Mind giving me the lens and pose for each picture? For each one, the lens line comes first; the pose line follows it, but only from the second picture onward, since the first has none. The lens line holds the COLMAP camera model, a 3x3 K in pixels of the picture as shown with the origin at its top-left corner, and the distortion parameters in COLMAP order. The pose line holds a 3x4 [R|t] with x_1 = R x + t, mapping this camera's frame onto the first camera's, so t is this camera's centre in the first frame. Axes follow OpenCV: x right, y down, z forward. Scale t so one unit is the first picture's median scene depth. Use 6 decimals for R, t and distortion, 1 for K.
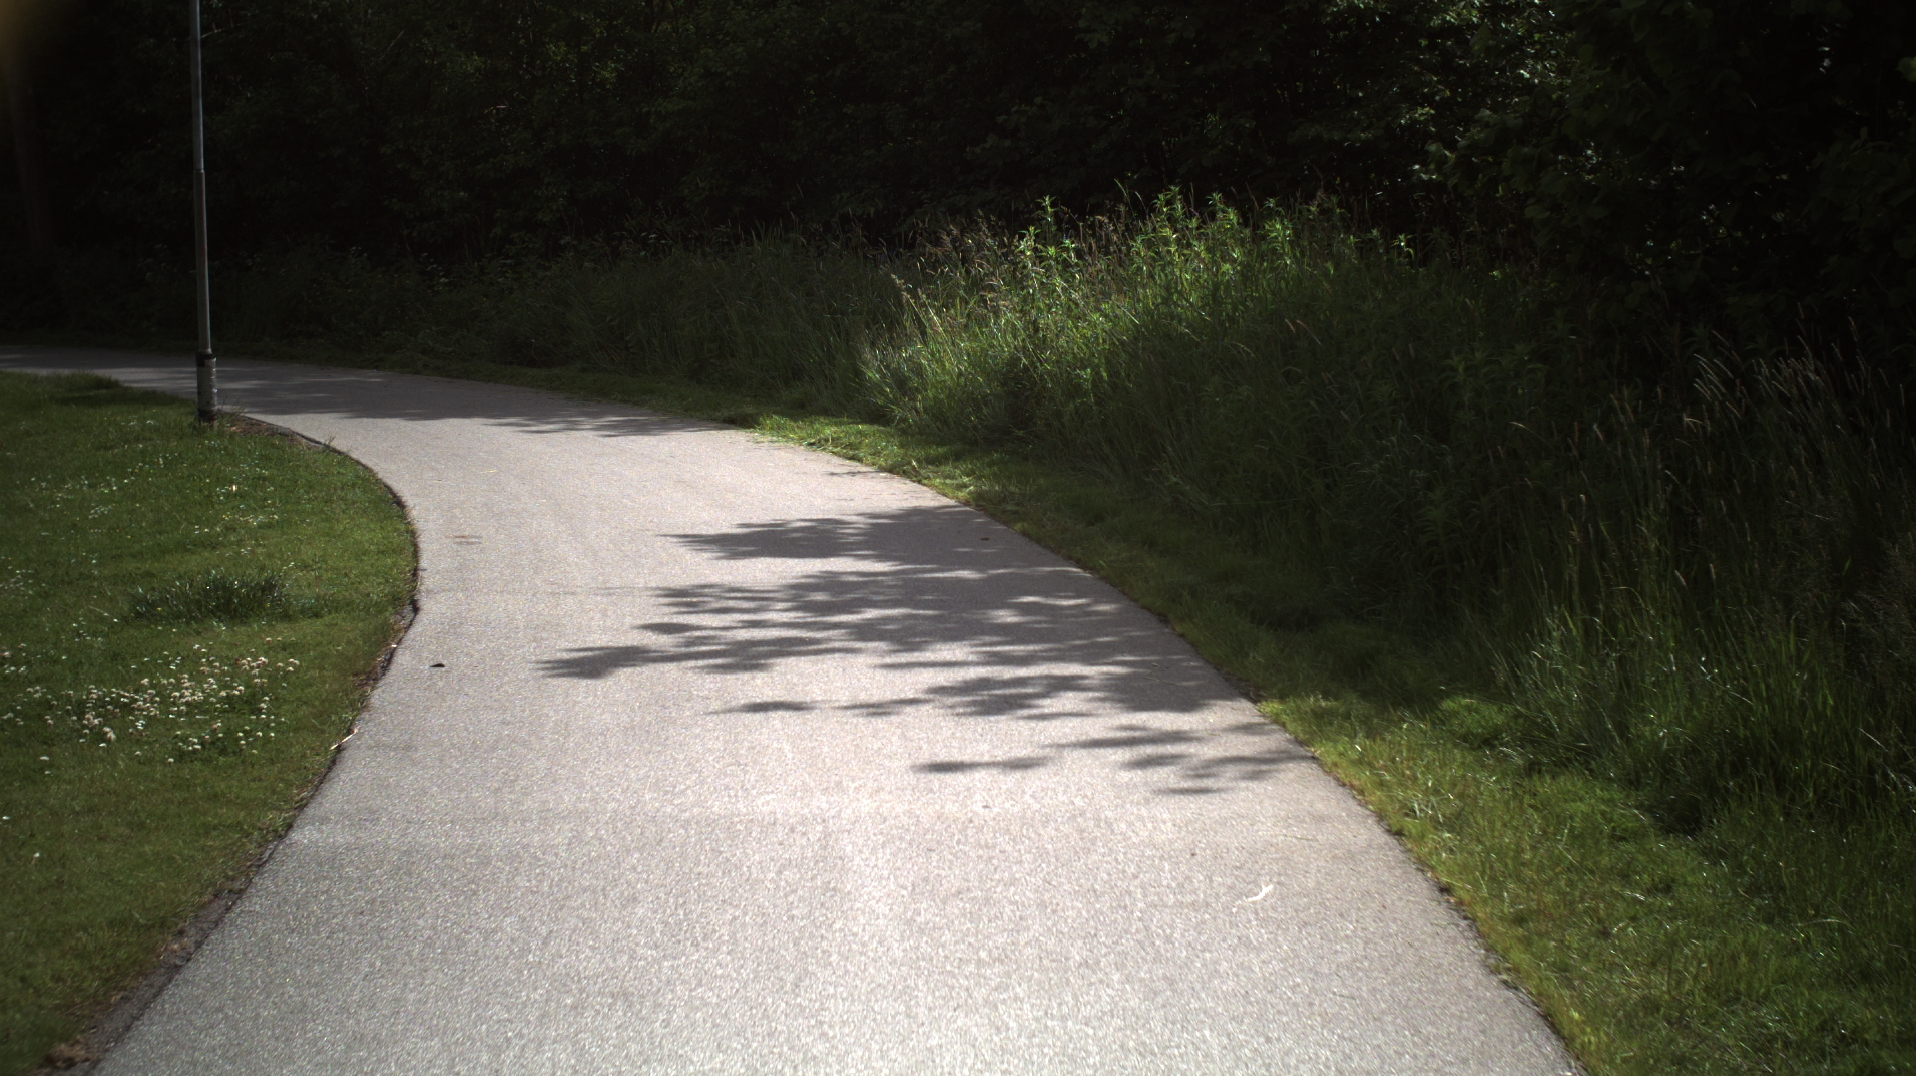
lens RADIAL K [[3481.5, 0, 958.0], [0, 3481.5, 538.0], [0, 0, 1]] dist [-0.331803, 0.664019]
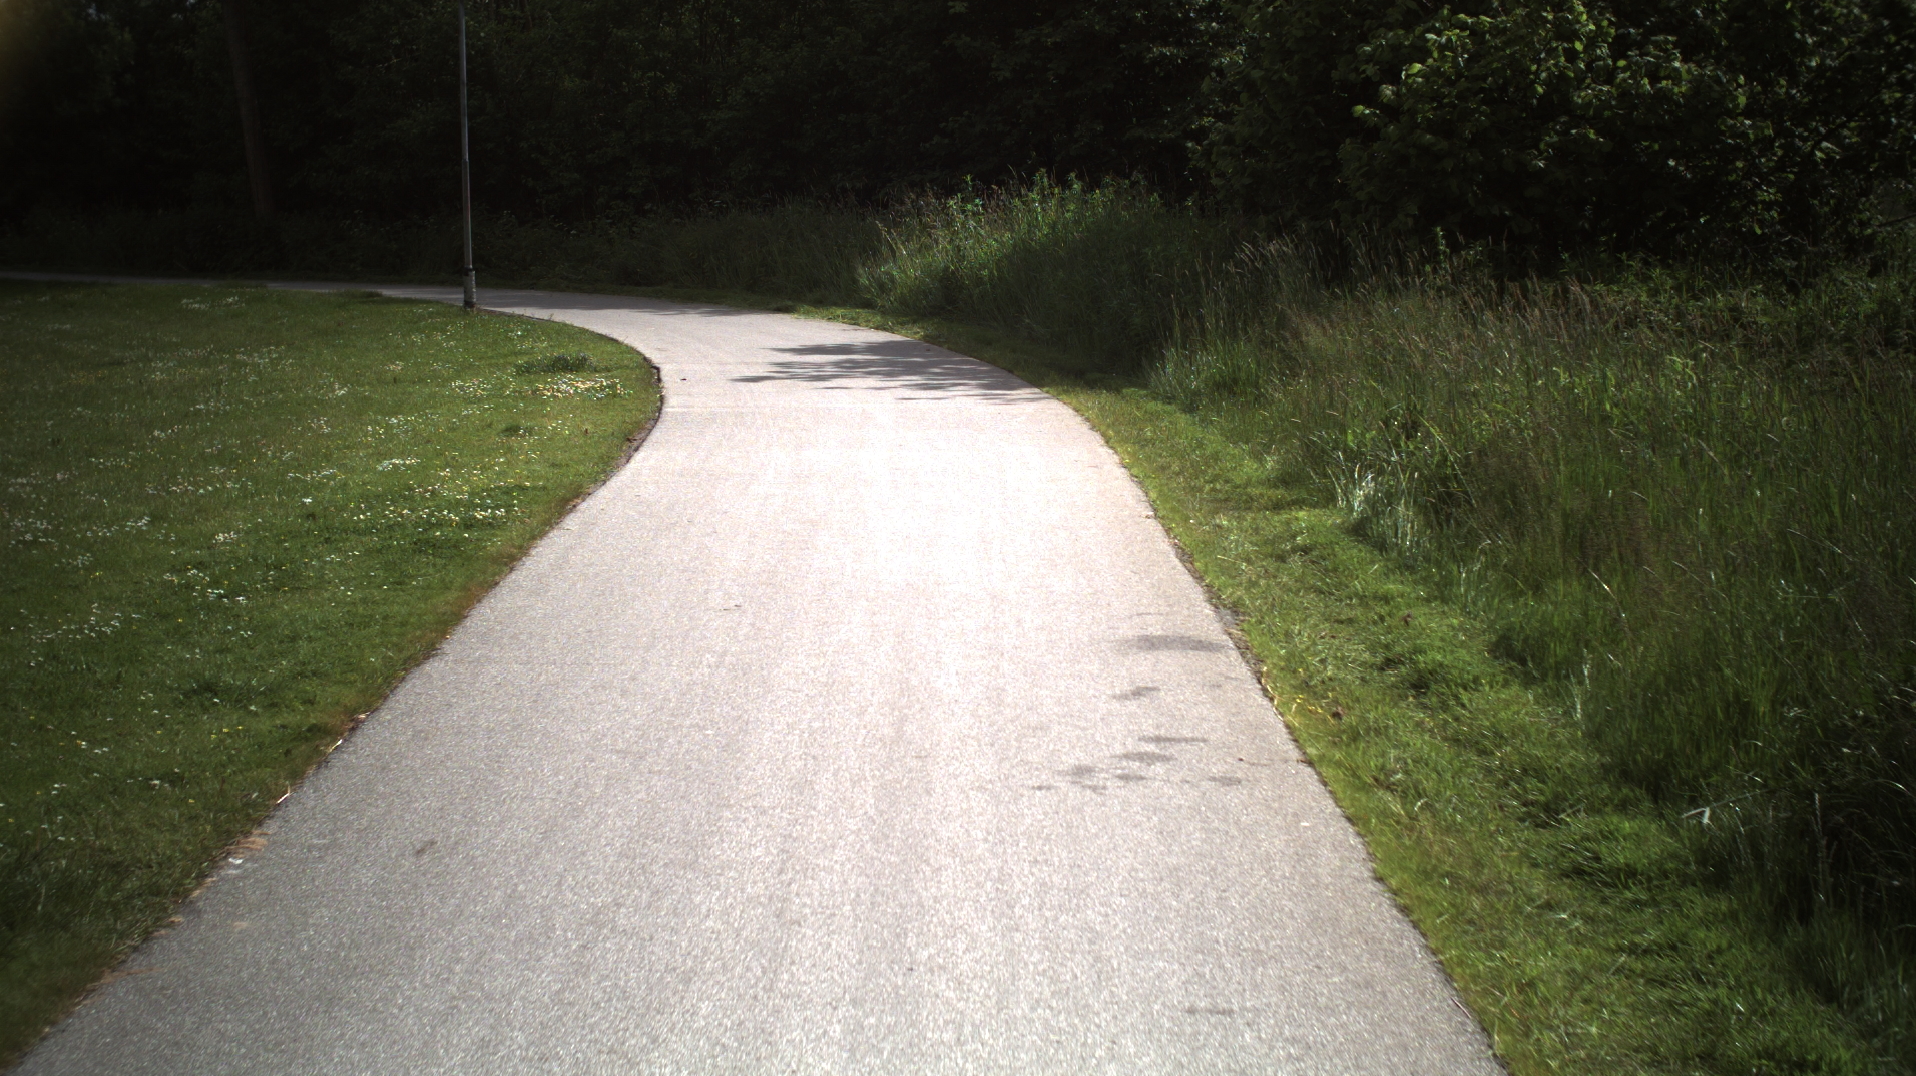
lens RADIAL K [[3481.5, 0, 958.0], [0, 3481.5, 538.0], [0, 0, 1]] dist [-0.331803, 0.664019]
pose [[0.999935, -0.002945, 0.010982, 0.002265], [0.002892, 0.999984, 0.004773, 0.076485], [-0.010996, -0.004741, 0.999928, -0.750116]]
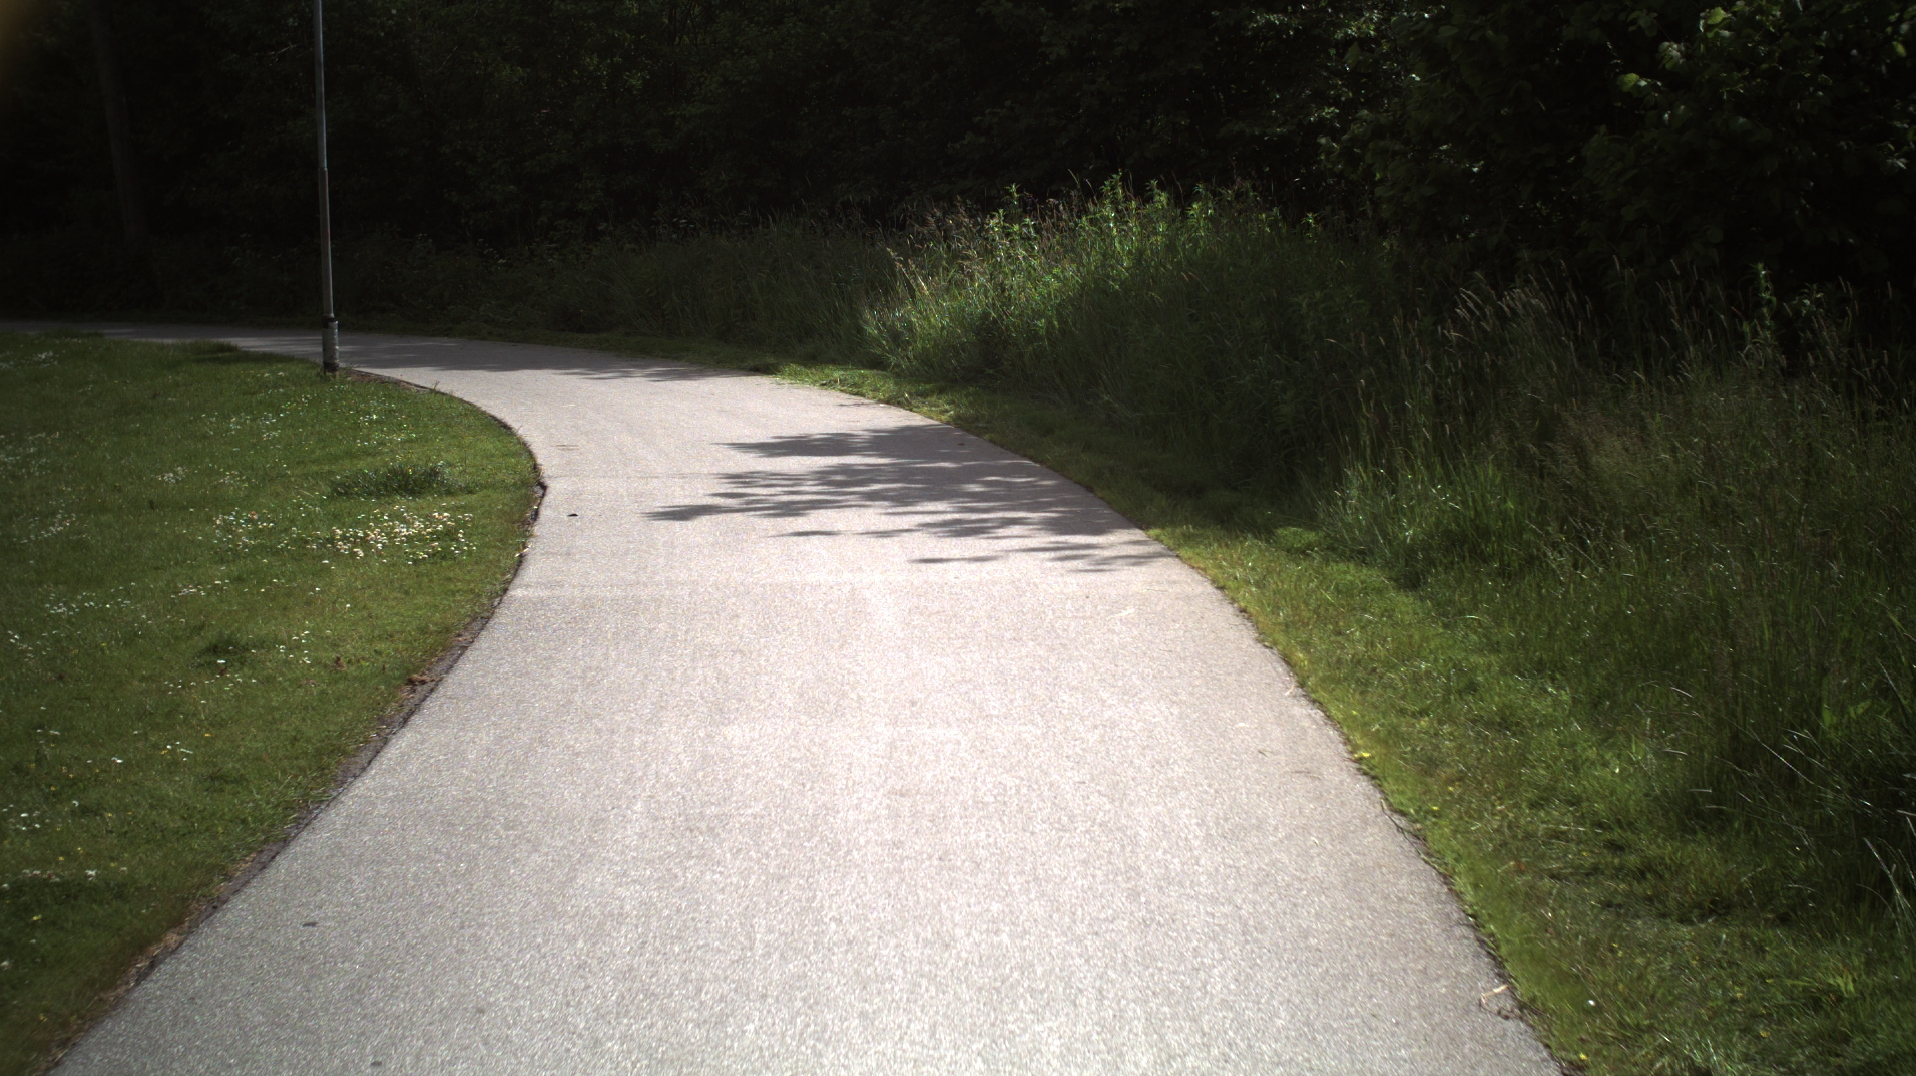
lens RADIAL K [[3481.5, 0, 958.0], [0, 3481.5, 538.0], [0, 0, 1]] dist [-0.331803, 0.664019]
pose [[0.999956, -0.009057, 0.002421, 0.002438], [0.009052, 0.999957, 0.002227, 0.026242], [-0.002441, -0.002205, 0.999995, -0.250032]]
